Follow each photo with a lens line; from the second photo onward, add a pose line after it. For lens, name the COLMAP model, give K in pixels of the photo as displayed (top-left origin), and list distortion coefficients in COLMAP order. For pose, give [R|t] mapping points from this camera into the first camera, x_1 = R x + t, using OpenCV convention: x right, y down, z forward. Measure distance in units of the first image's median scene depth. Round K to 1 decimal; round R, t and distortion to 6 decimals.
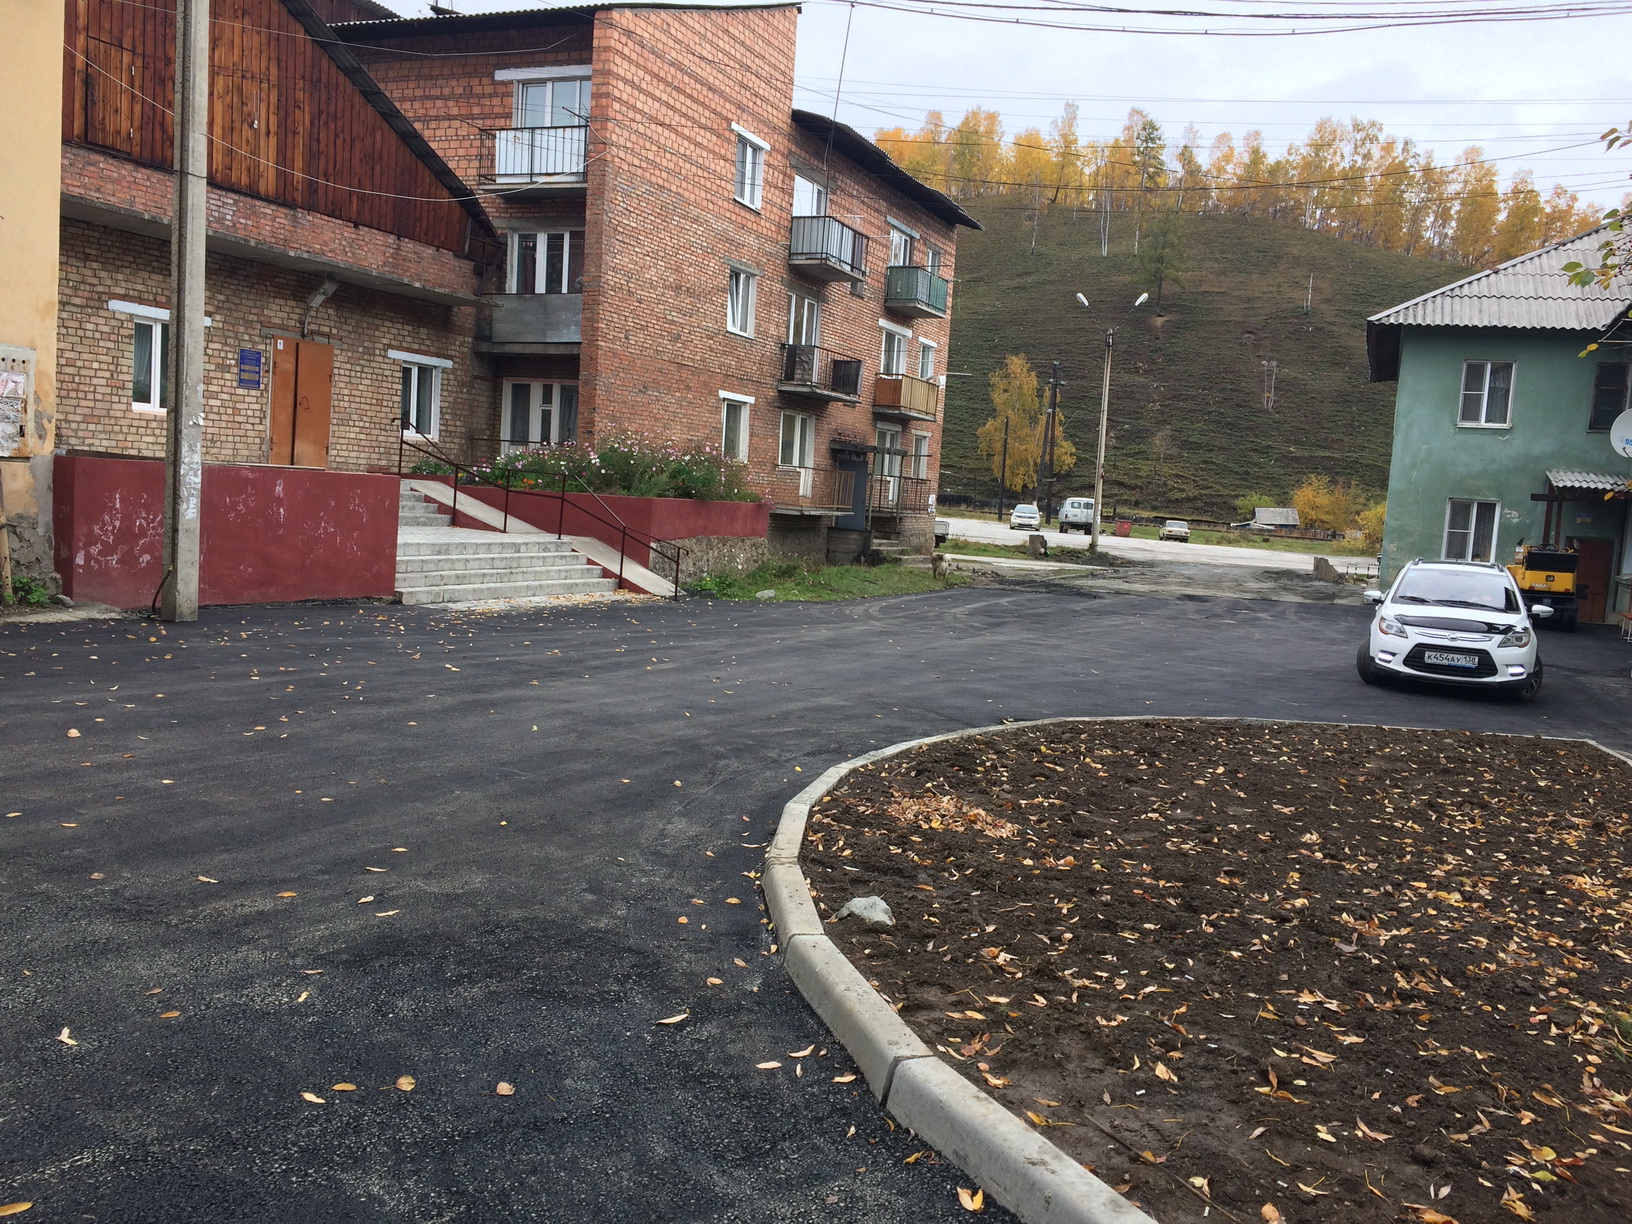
lens RADIAL K [[1362.5, 0, 813.6], [0, 1362.5, 618.6], [0, 0, 1]] dist [0.031034, -0.039345]
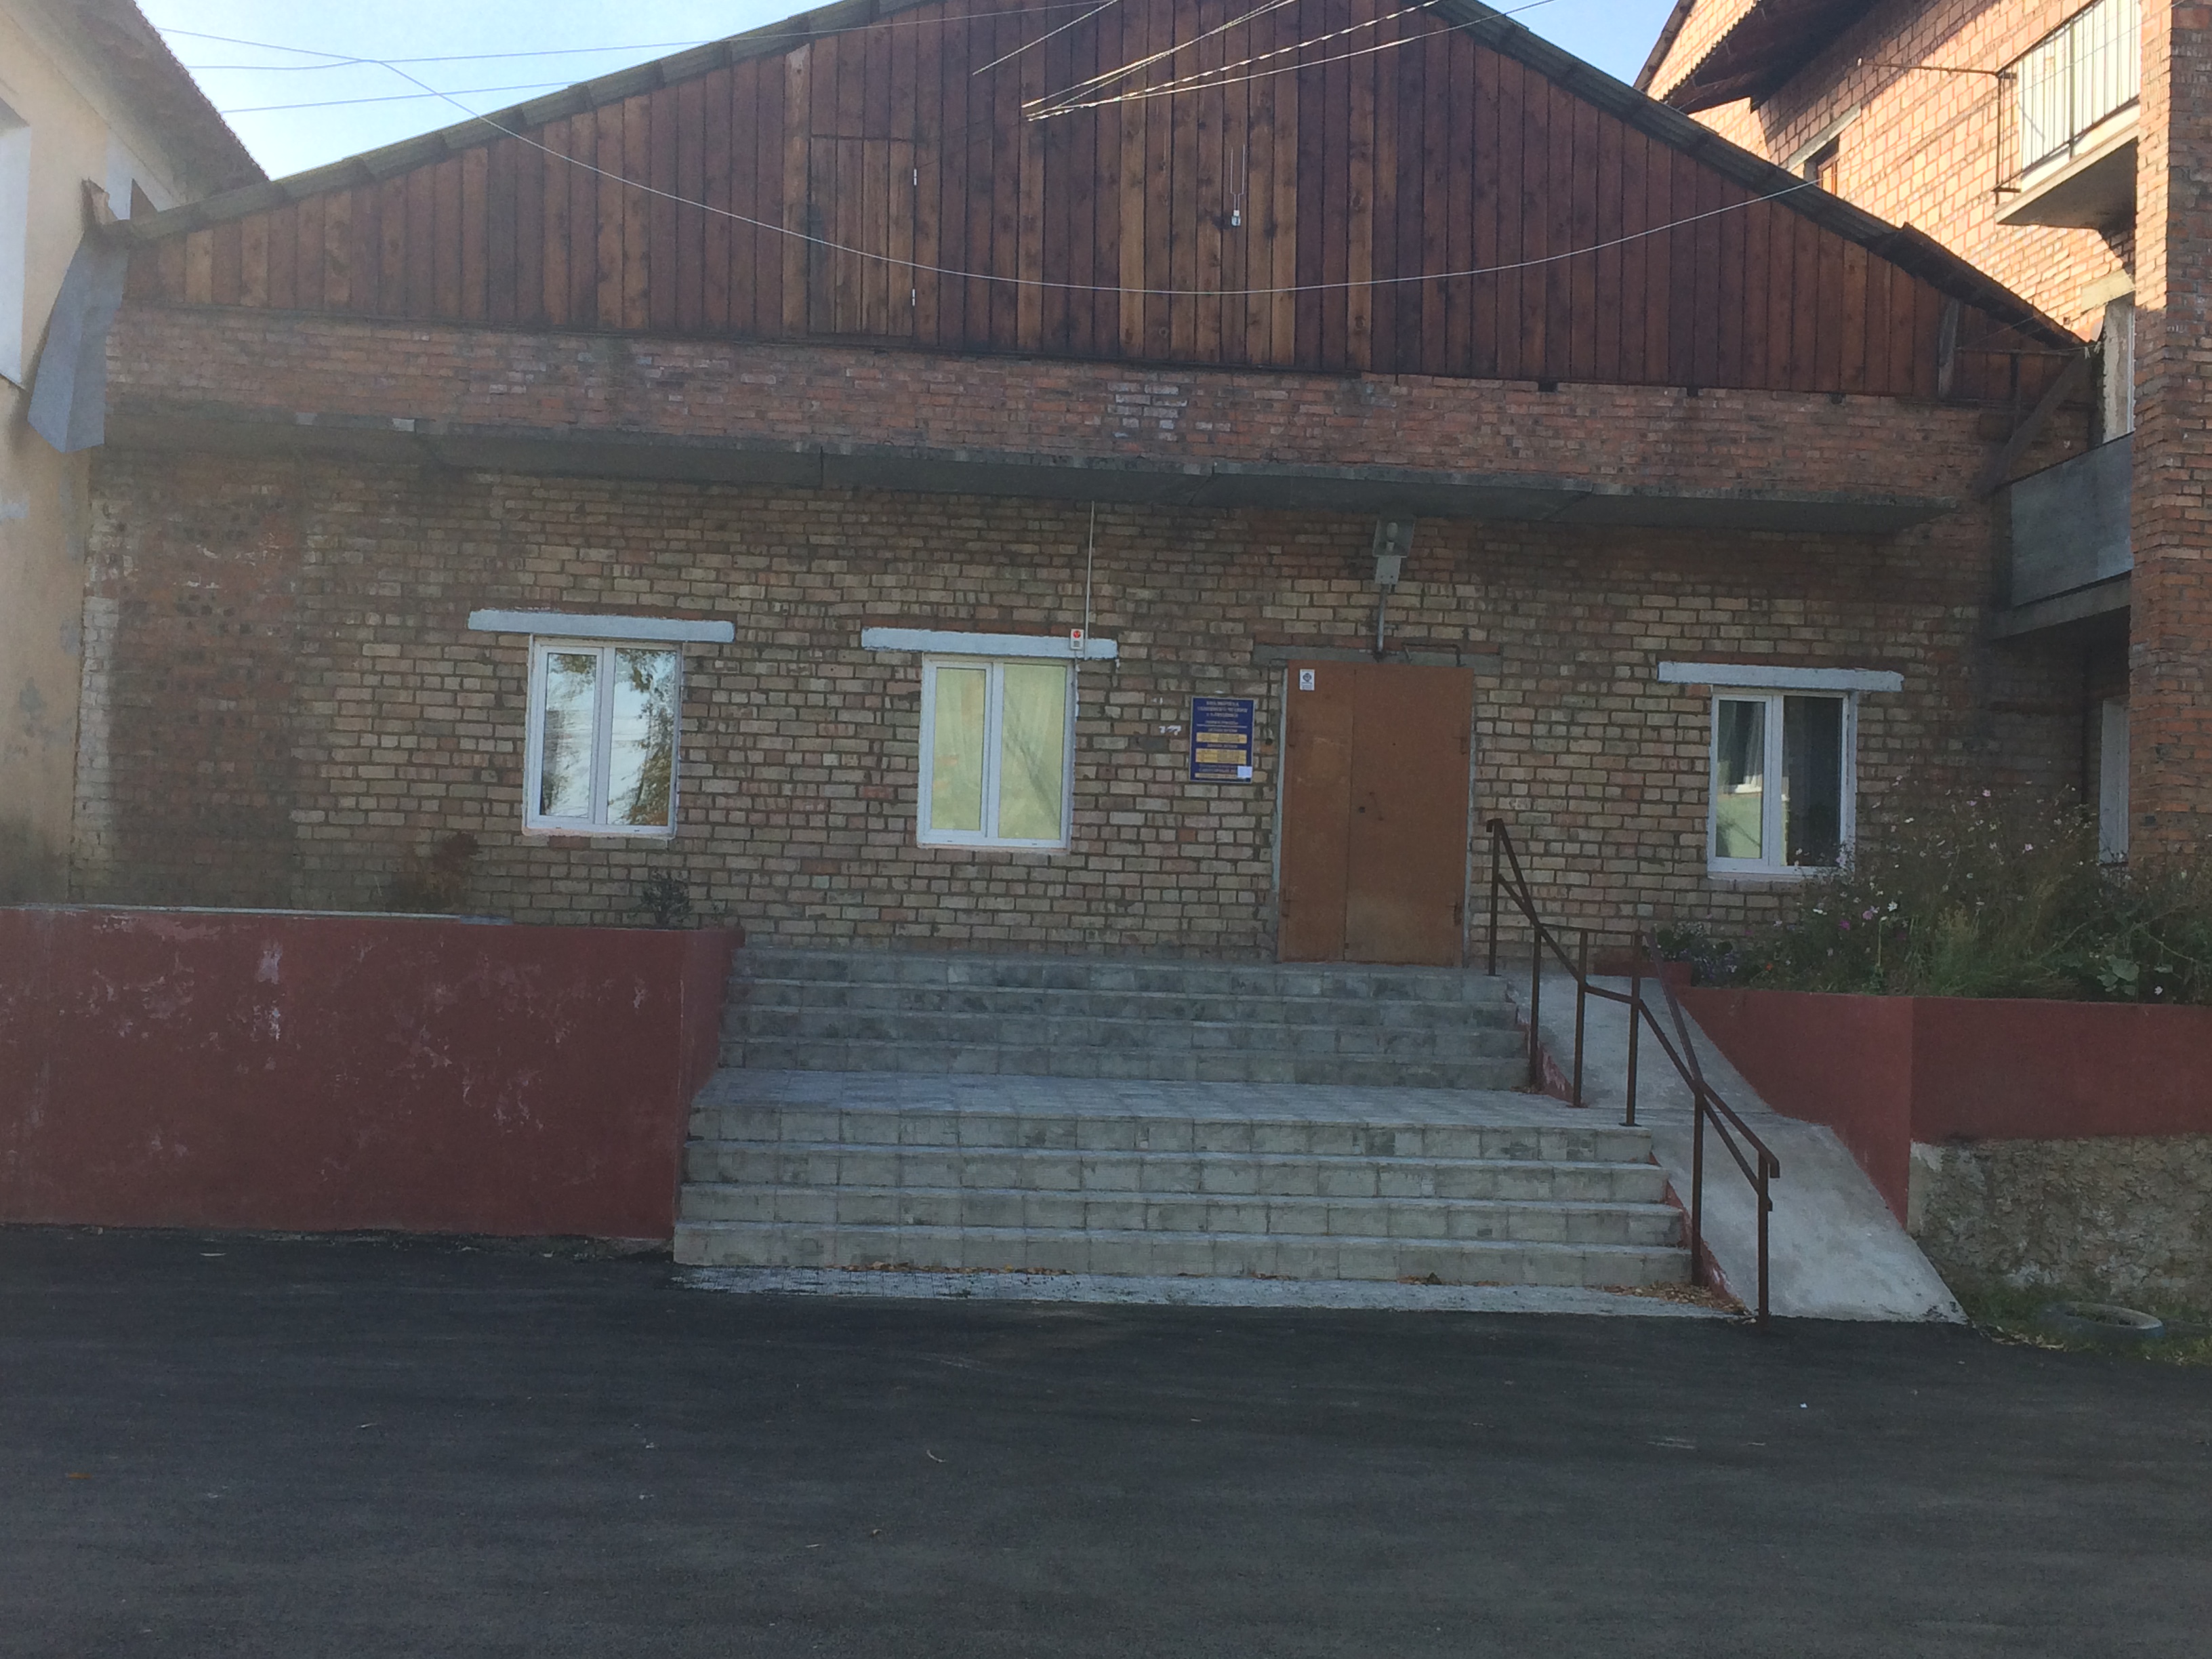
lens RADIAL K [[2586.4, 0, 1108.1], [0, 2586.4, 824.5], [0, 0, 1]] dist [0.081547, 0.000000]
pose [[0.497498, -0.089962, -0.862788, 0.307275], [-0.079220, 0.985740, -0.148461, -0.025811], [0.863840, 0.142209, 0.483277, 0.568393]]
